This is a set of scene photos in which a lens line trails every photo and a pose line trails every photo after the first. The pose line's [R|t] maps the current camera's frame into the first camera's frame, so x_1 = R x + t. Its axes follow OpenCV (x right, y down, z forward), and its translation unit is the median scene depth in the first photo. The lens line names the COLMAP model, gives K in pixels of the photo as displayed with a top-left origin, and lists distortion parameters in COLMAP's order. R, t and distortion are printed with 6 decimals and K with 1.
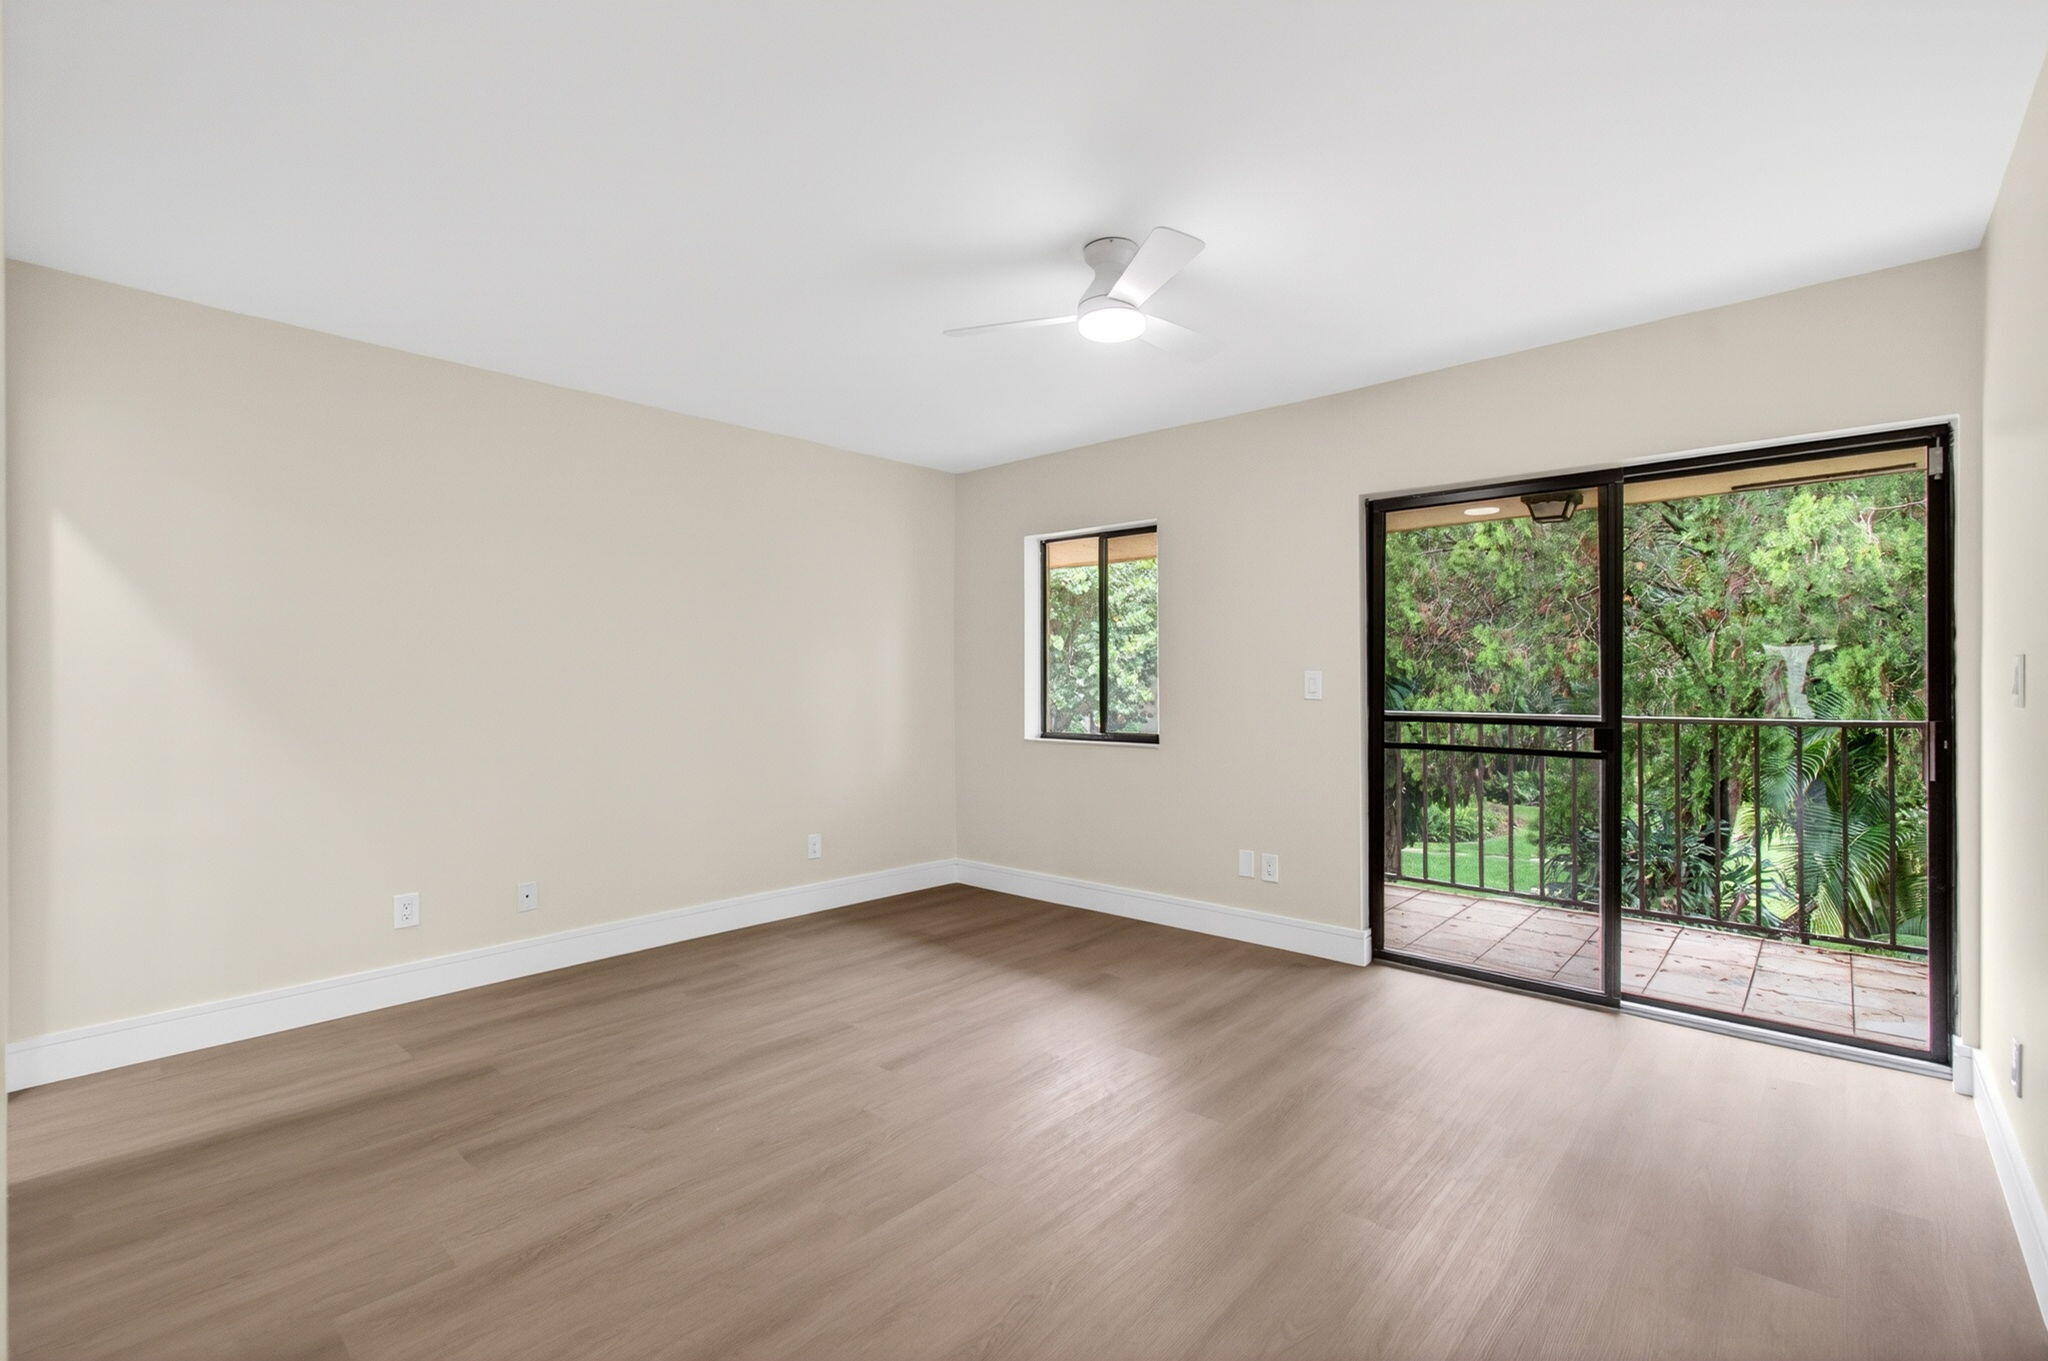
lens RADIAL K [[918.6, 0, 1041.2], [0, 918.6, 668.0], [0, 0, 1]] dist [-0.027393, 0.000271]
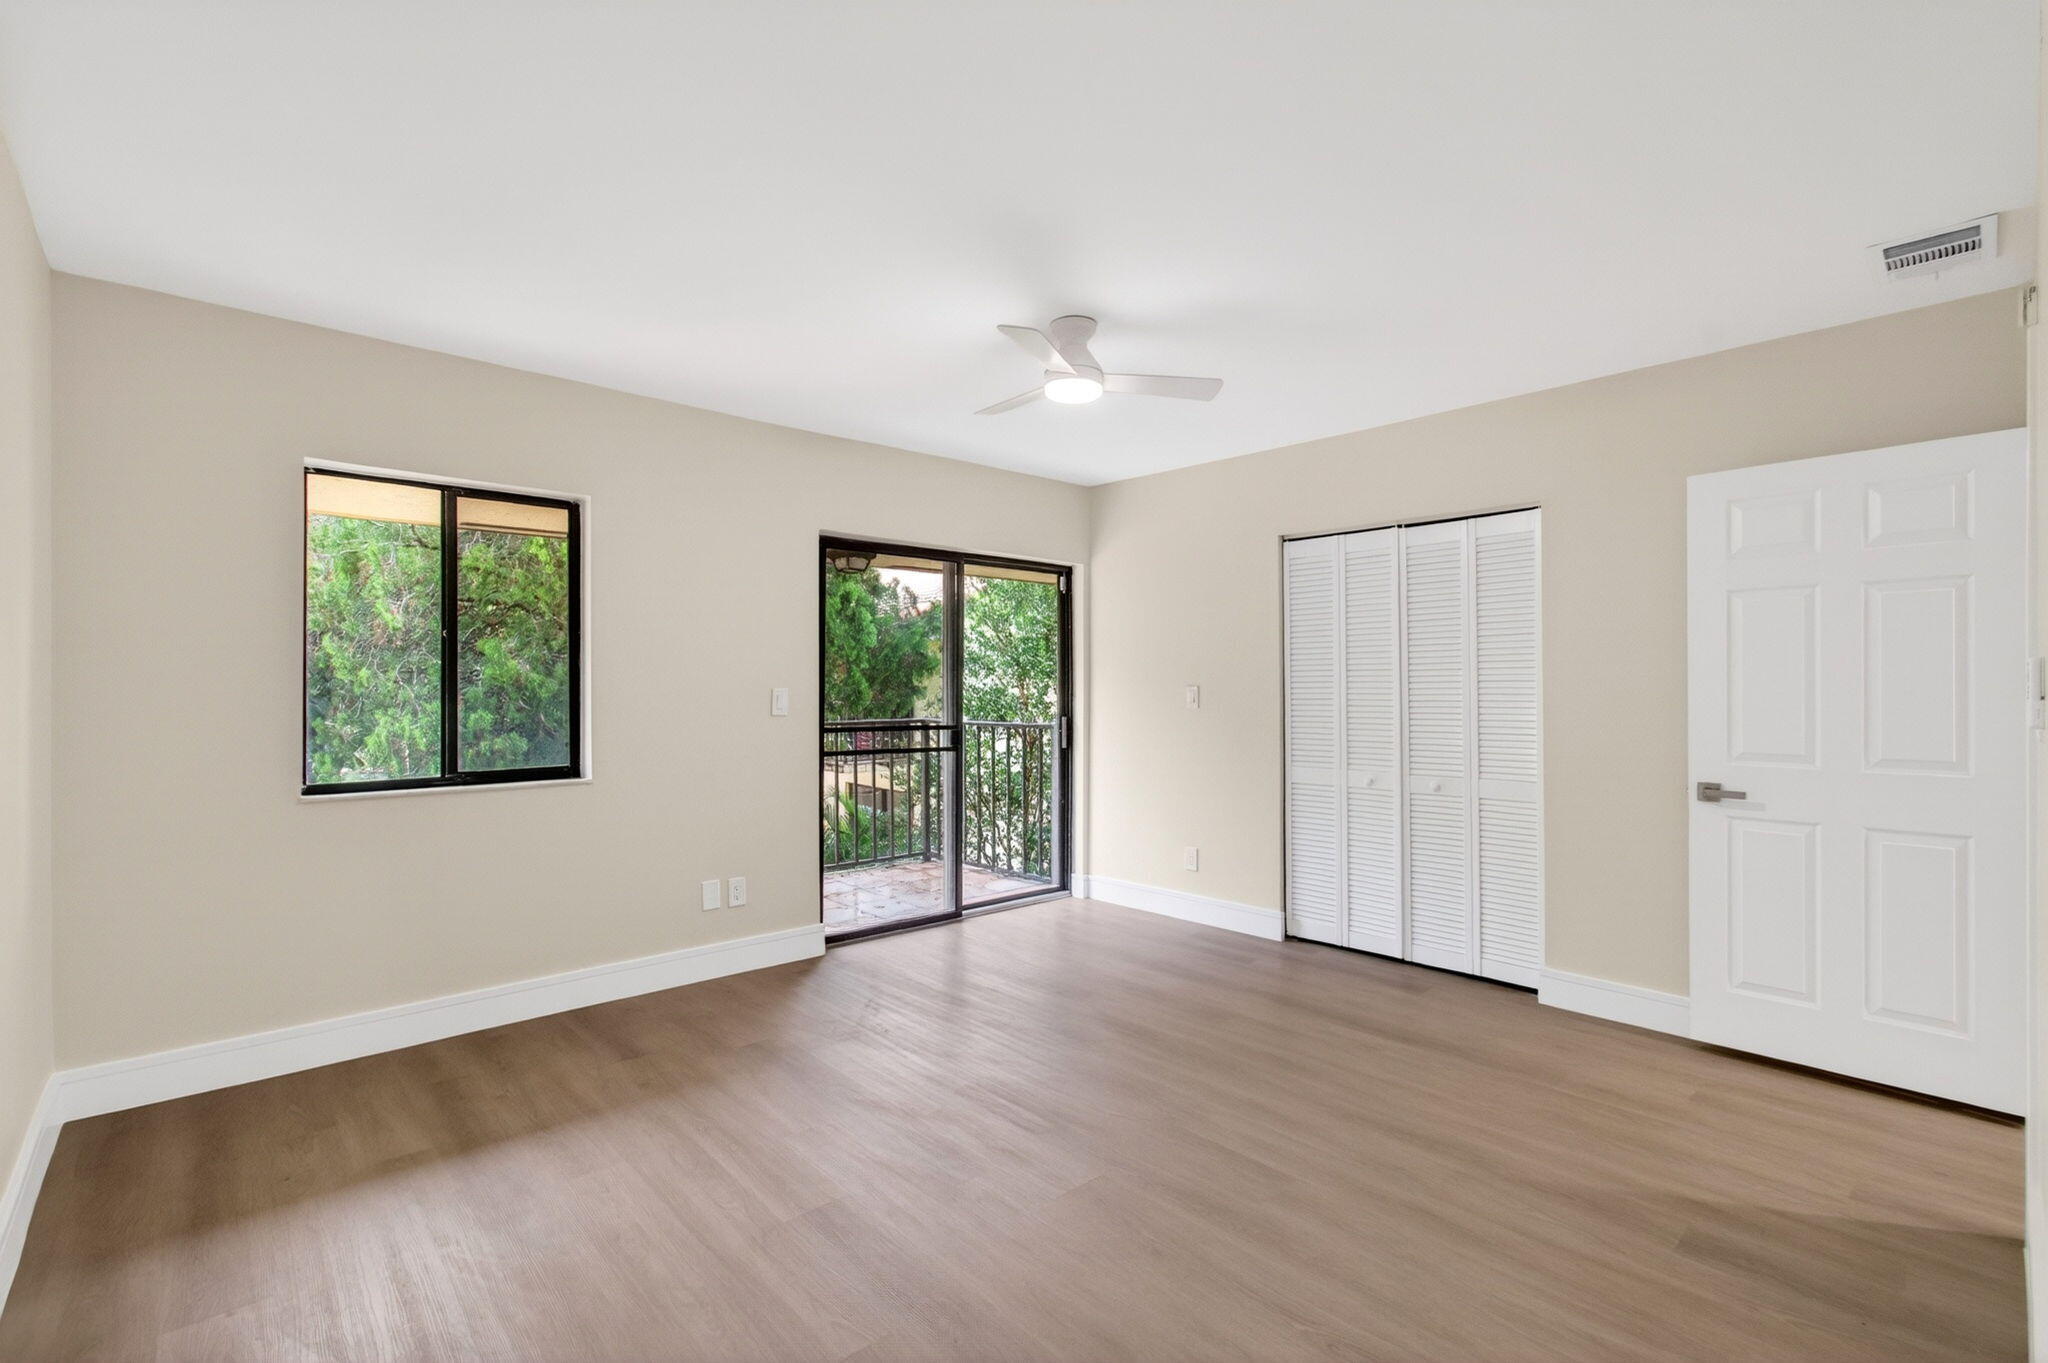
lens RADIAL K [[910.0, 0, 1022.5], [0, 910.0, 677.5], [0, 0, 1]] dist [-0.002708, -0.000176]
pose [[0.103412, 0.013400, 0.994548, -0.851643], [-0.014451, 0.999824, -0.011968, -0.001782], [-0.994534, -0.013134, 0.103587, 0.756625]]
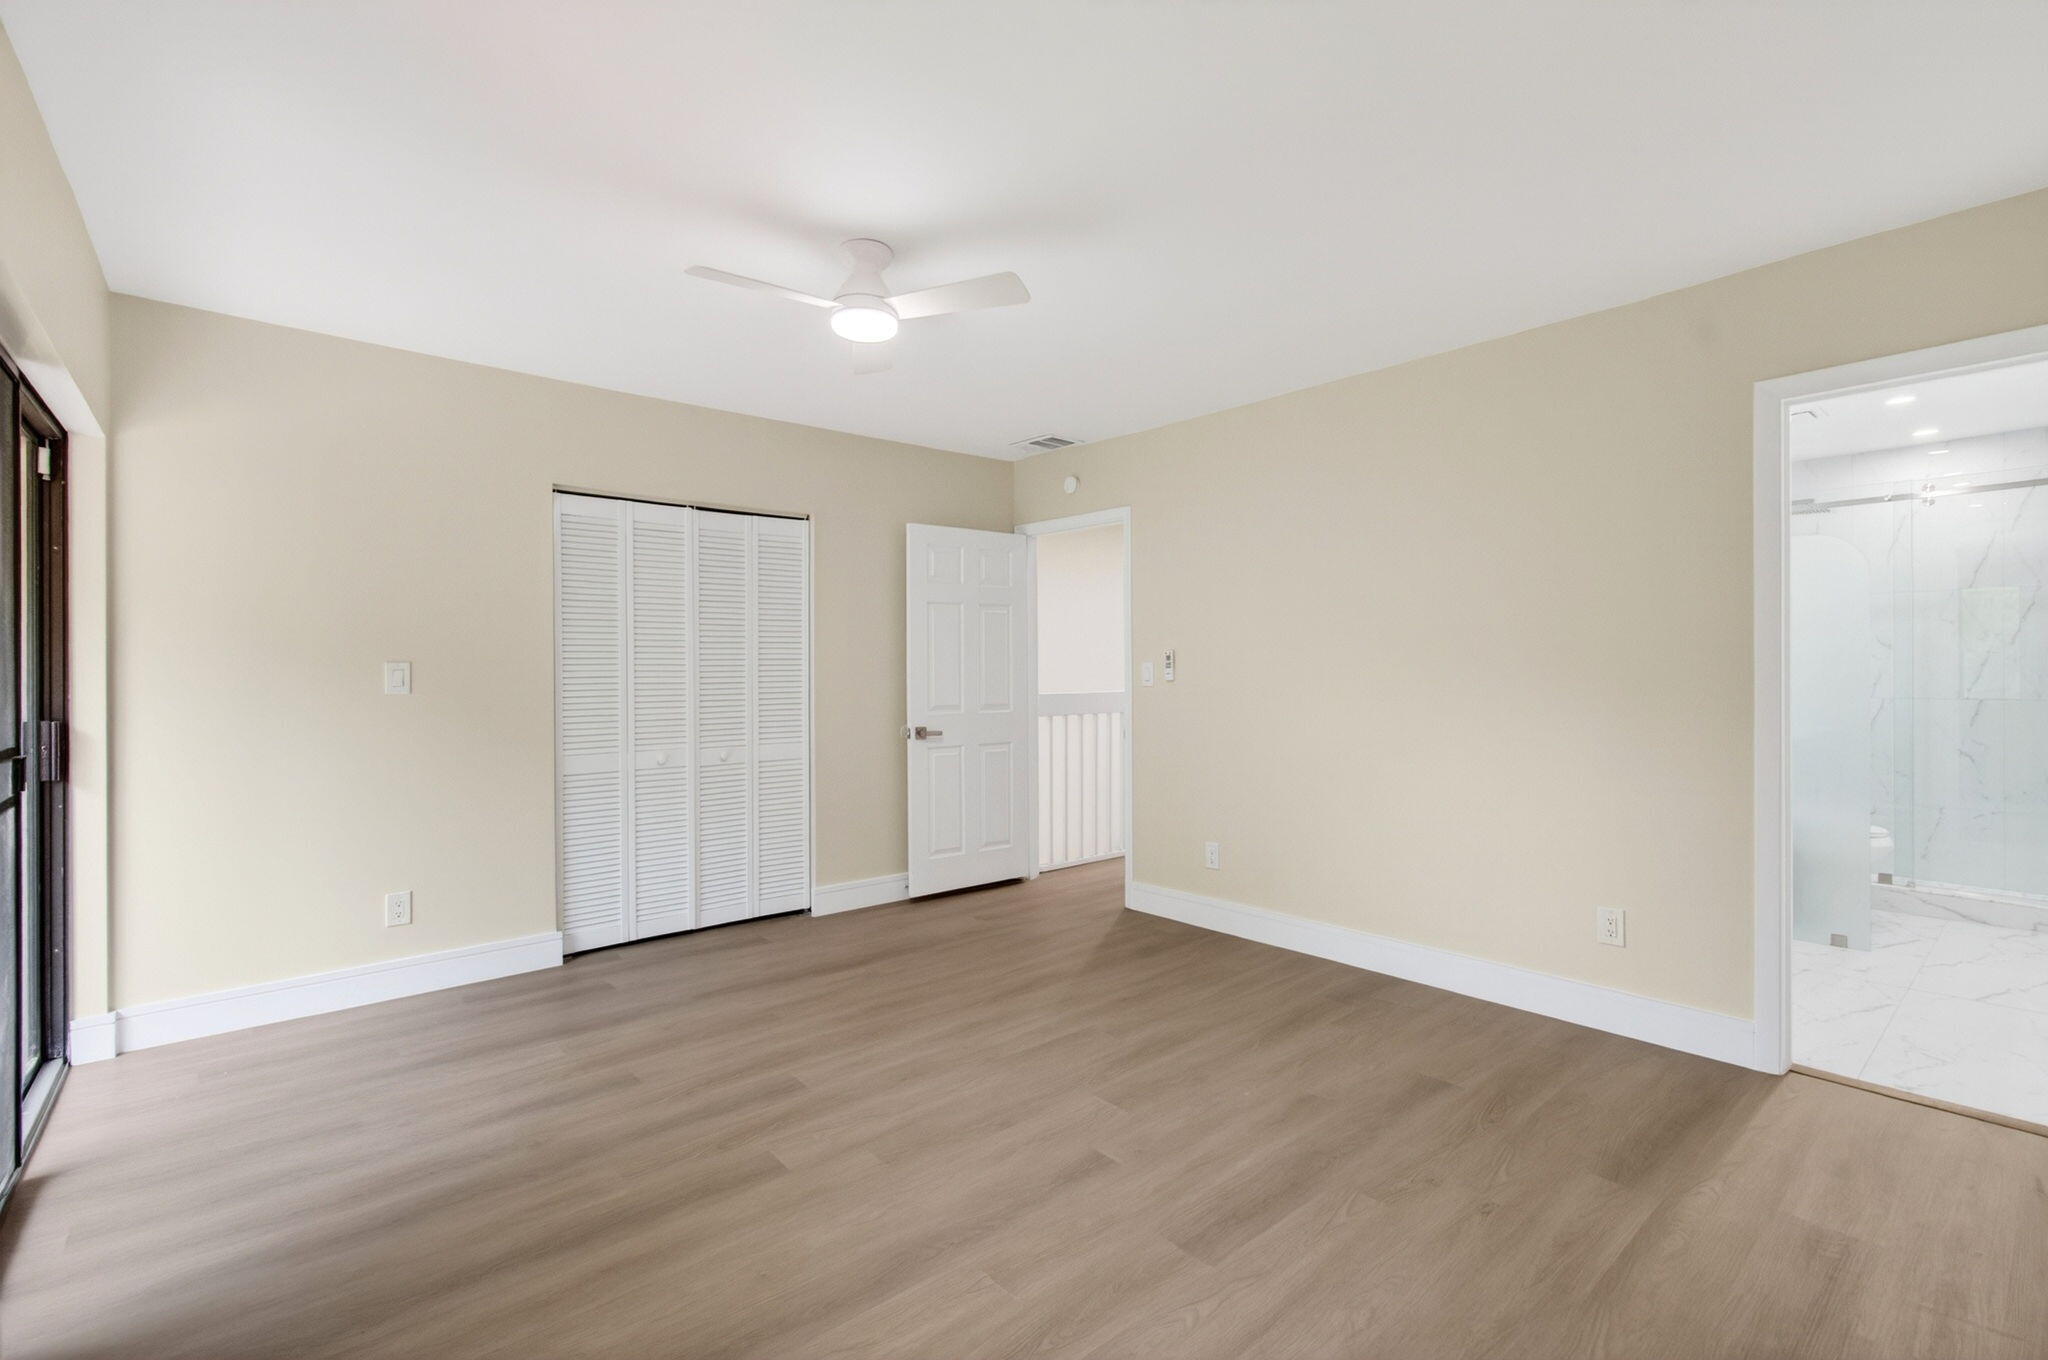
lens RADIAL K [[911.2, 0, 1022.1], [0, 911.2, 669.8], [0, 0, 1]] dist [-0.056665, 0.032909]
pose [[-0.990640, 0.005624, 0.136384, -0.180080], [0.004433, 0.999949, -0.009039, 0.009549], [-0.136427, -0.008350, -0.990615, 1.570209]]
